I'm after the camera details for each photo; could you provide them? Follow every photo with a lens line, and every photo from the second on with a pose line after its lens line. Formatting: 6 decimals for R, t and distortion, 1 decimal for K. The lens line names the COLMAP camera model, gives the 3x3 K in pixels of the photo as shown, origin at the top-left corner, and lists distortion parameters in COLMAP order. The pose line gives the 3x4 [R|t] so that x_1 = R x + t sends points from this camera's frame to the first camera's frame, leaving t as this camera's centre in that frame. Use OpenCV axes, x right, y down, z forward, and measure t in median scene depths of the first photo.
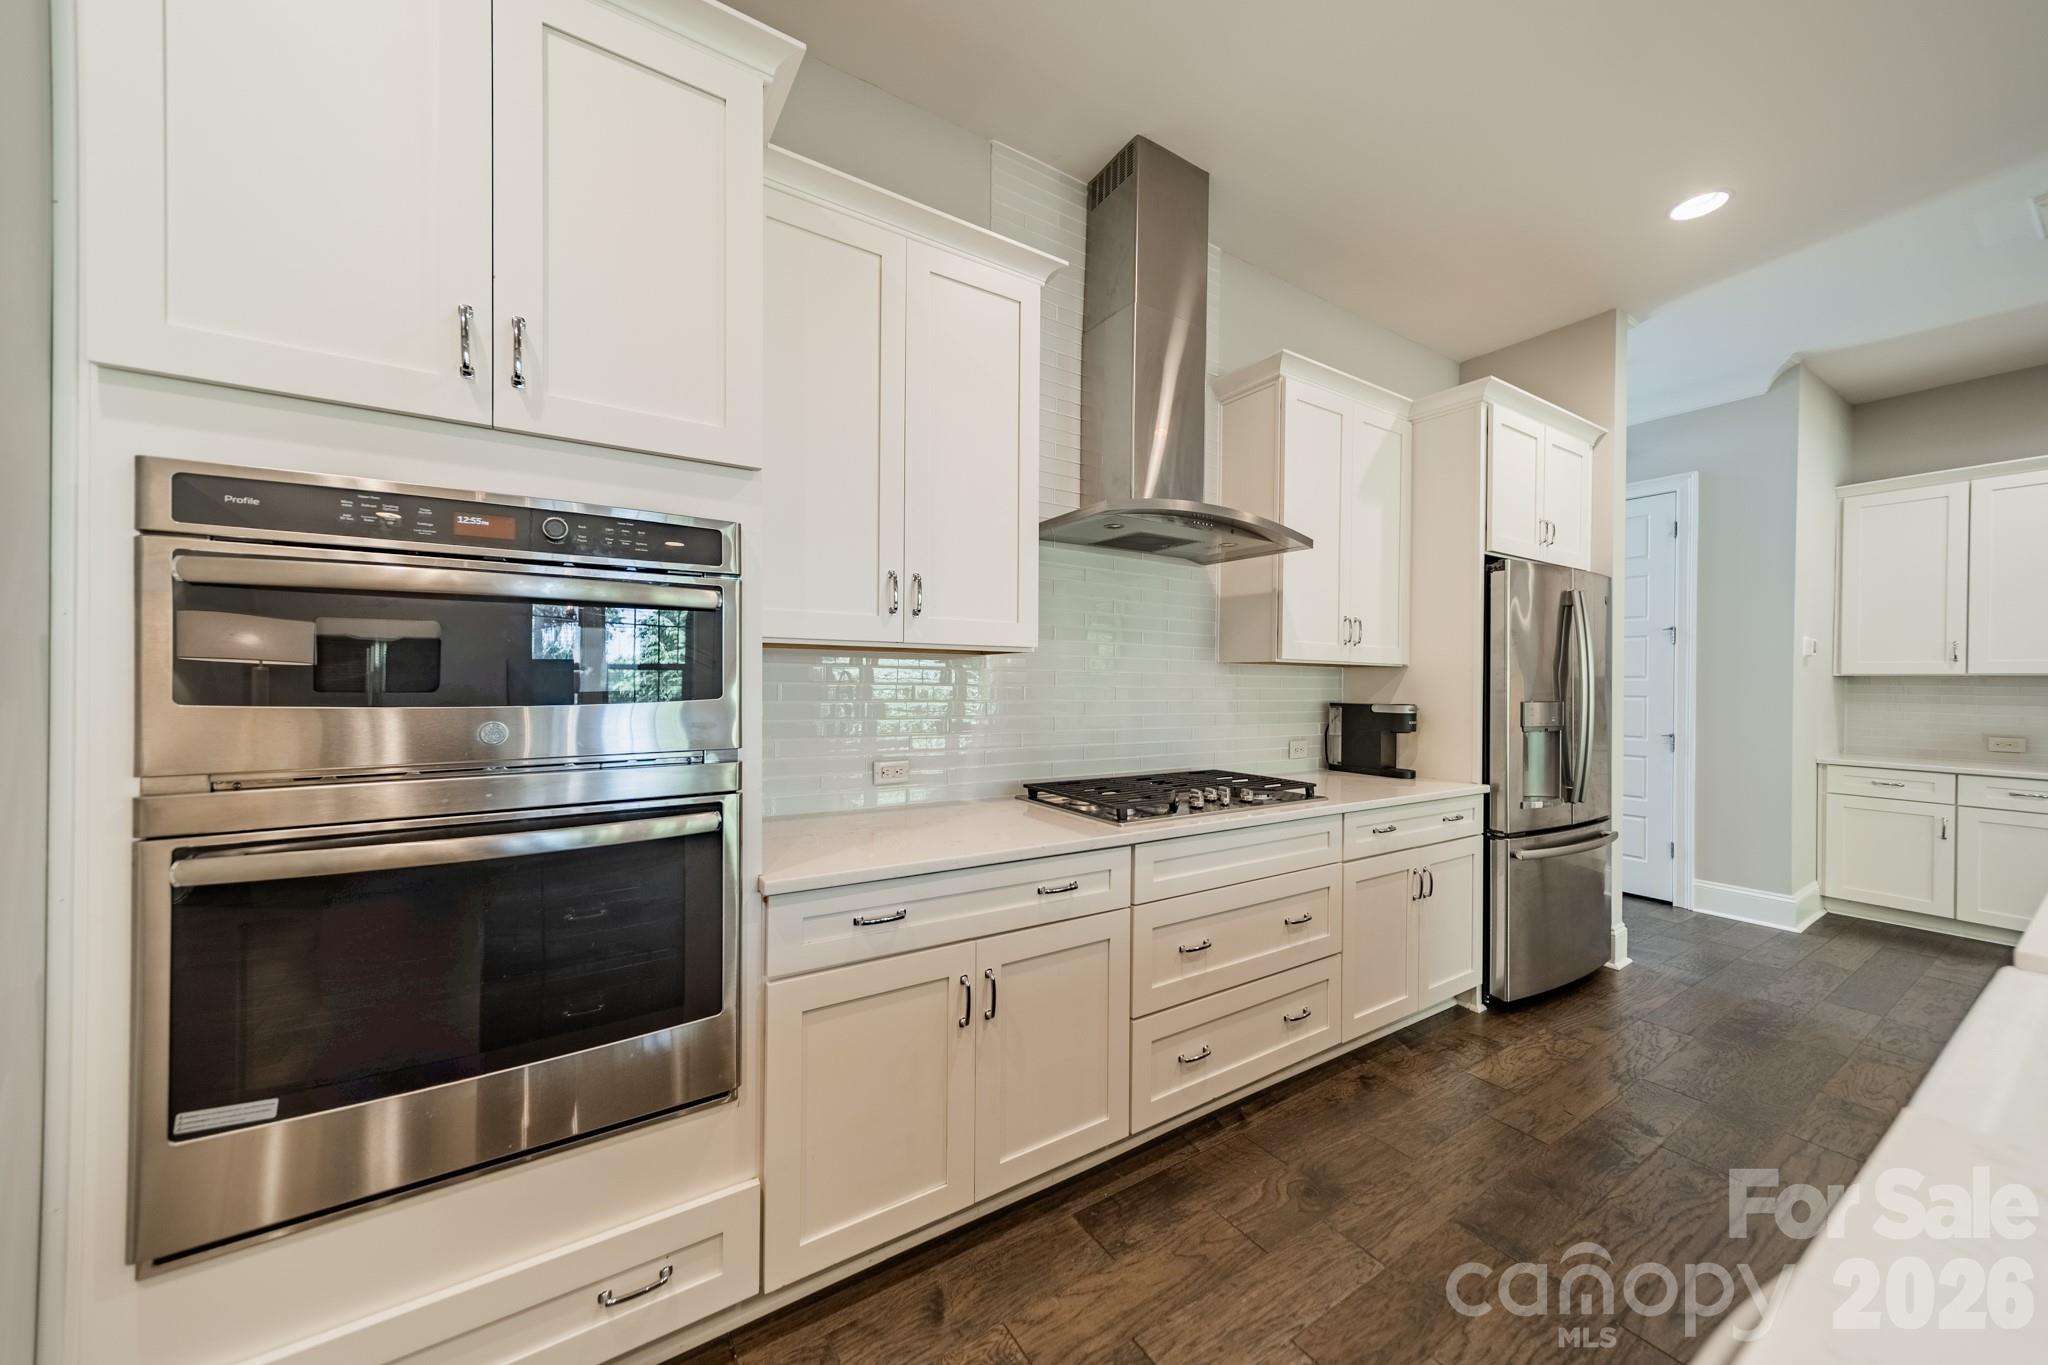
lens RADIAL K [[724.7, 0, 1026.1], [0, 724.7, 682.2], [0, 0, 1]] dist [0.005954, 0.000157]
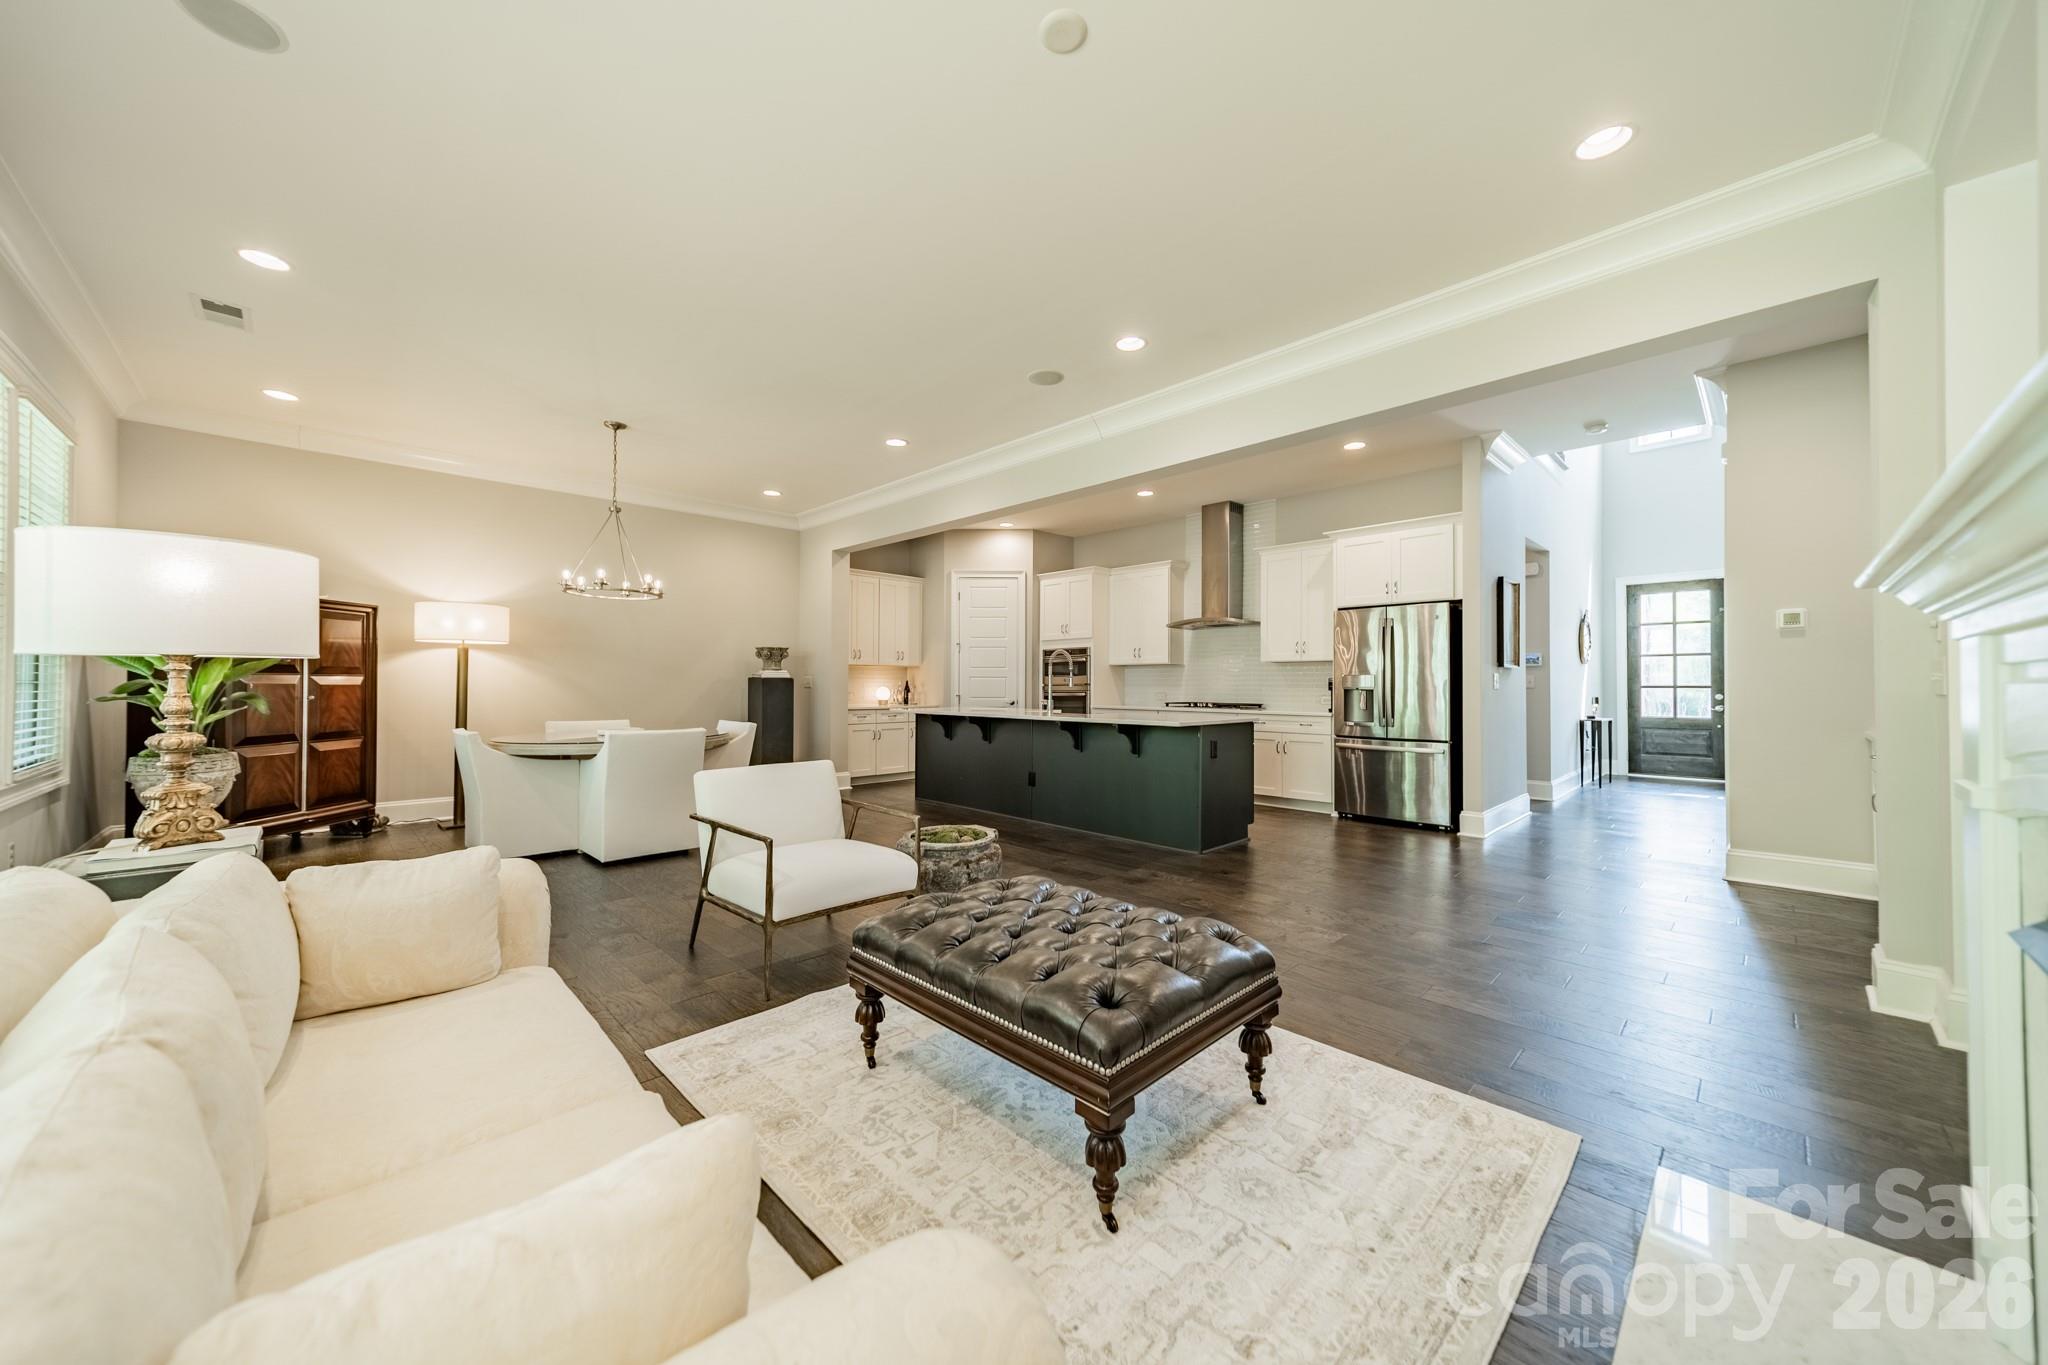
lens RADIAL K [[724.7, 0, 1029.5], [0, 724.7, 676.2], [0, 0, 1]] dist [0.005954, 0.000157]
pose [[0.207427, -0.020177, -0.978042, 3.175436], [0.000618, 0.999790, -0.020494, 0.088148], [0.978250, 0.003646, 0.207396, -0.442606]]
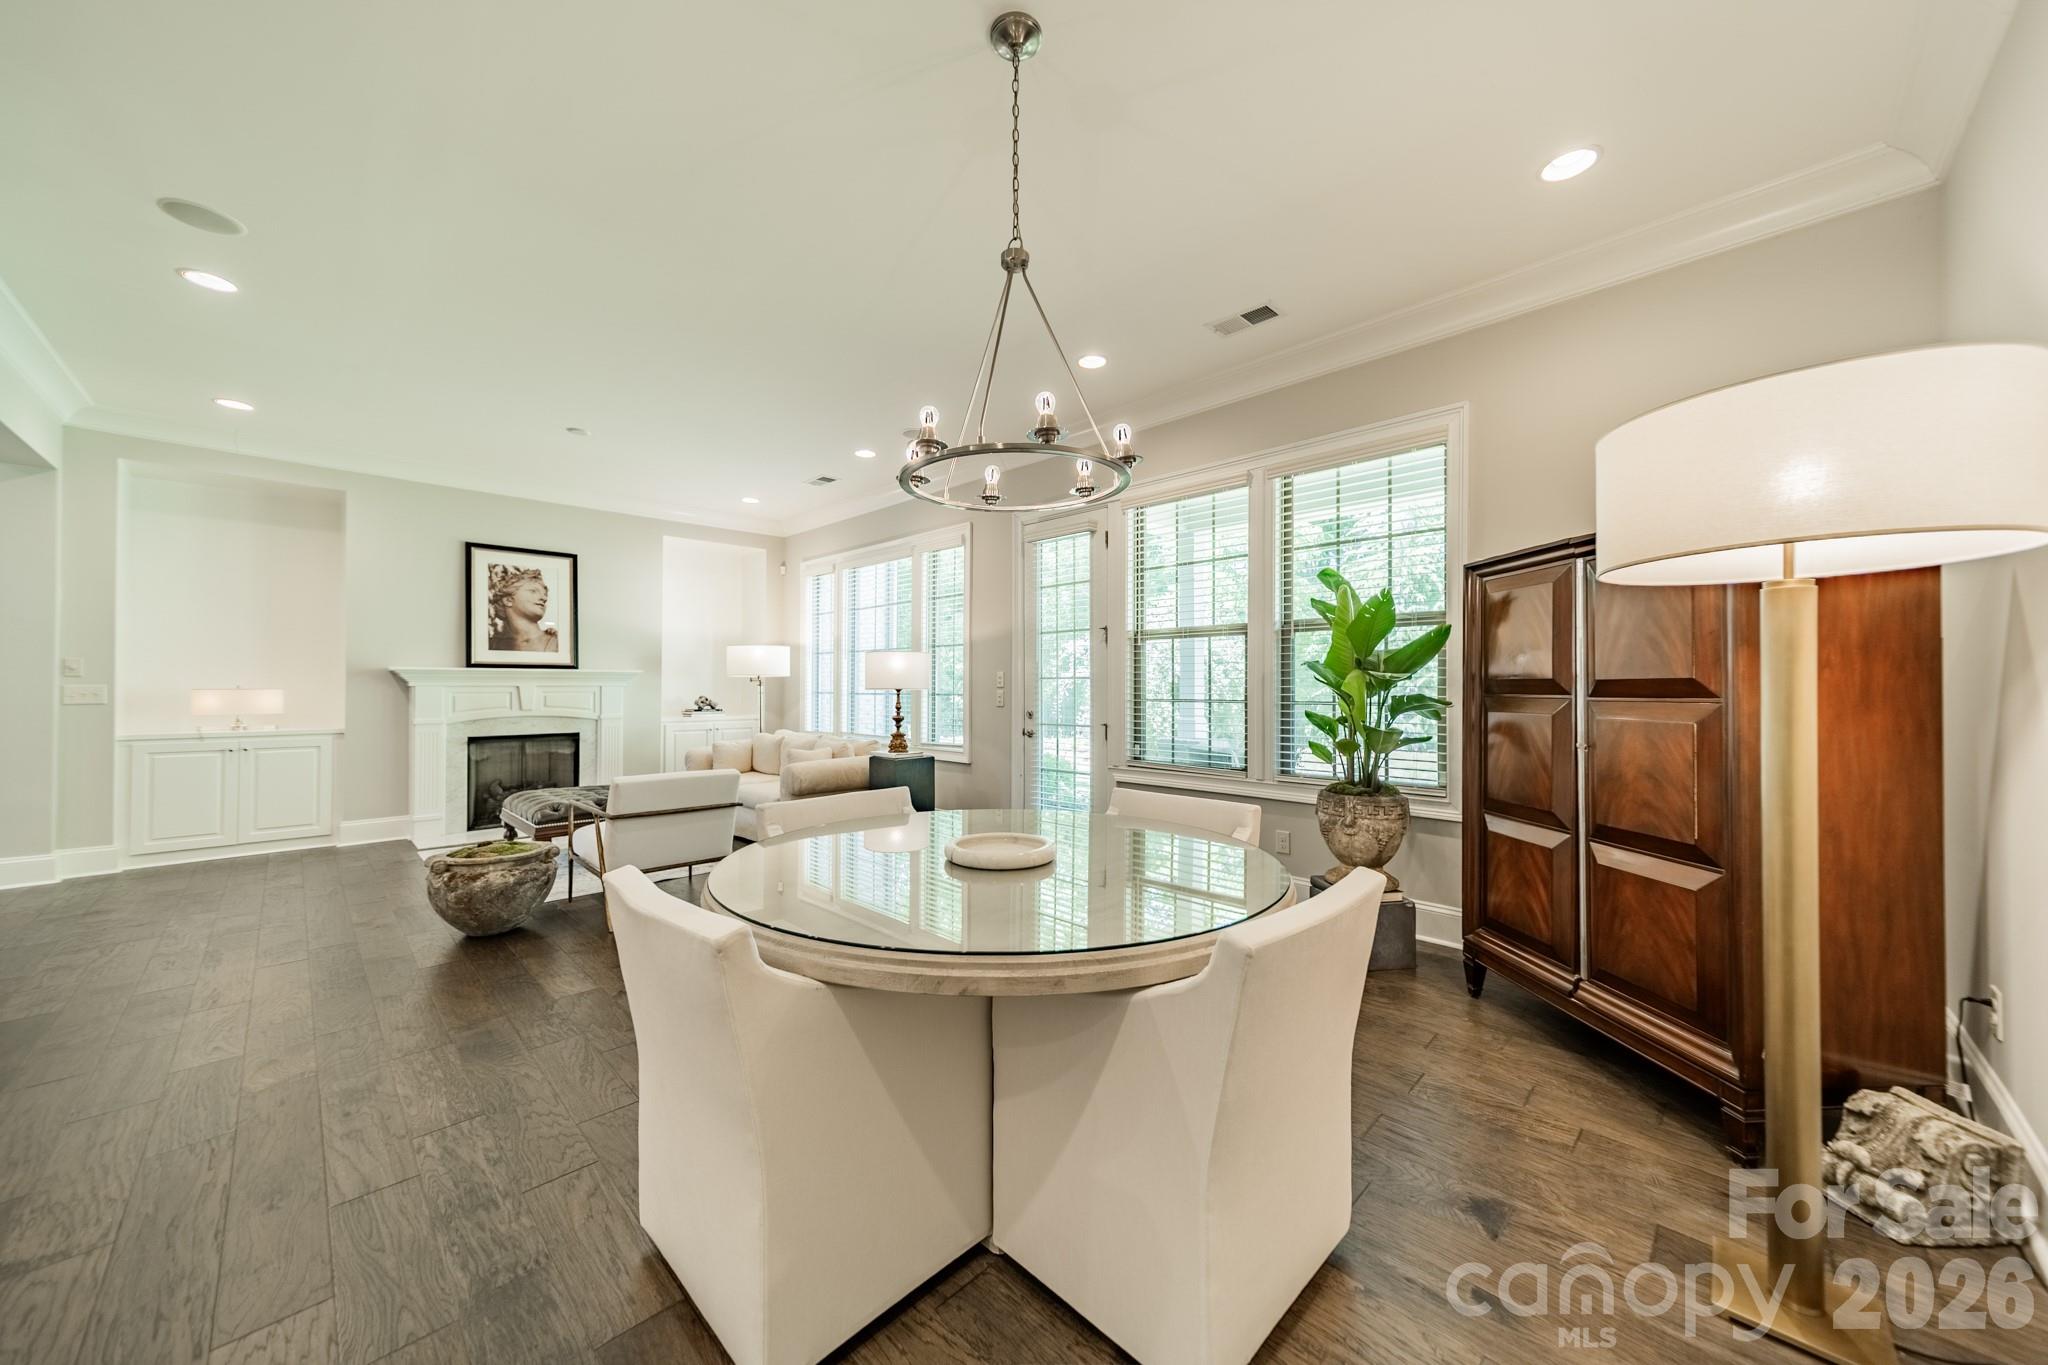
lens RADIAL K [[724.7, 0, 1031.3], [0, 724.7, 684.4], [0, 0, 1]] dist [0.005954, 0.000157]
pose [[-0.223750, -0.007570, 0.974617, -0.118238], [-0.003811, 0.999969, 0.006892, 0.018359], [-0.974639, -0.002172, -0.223771, -1.065756]]
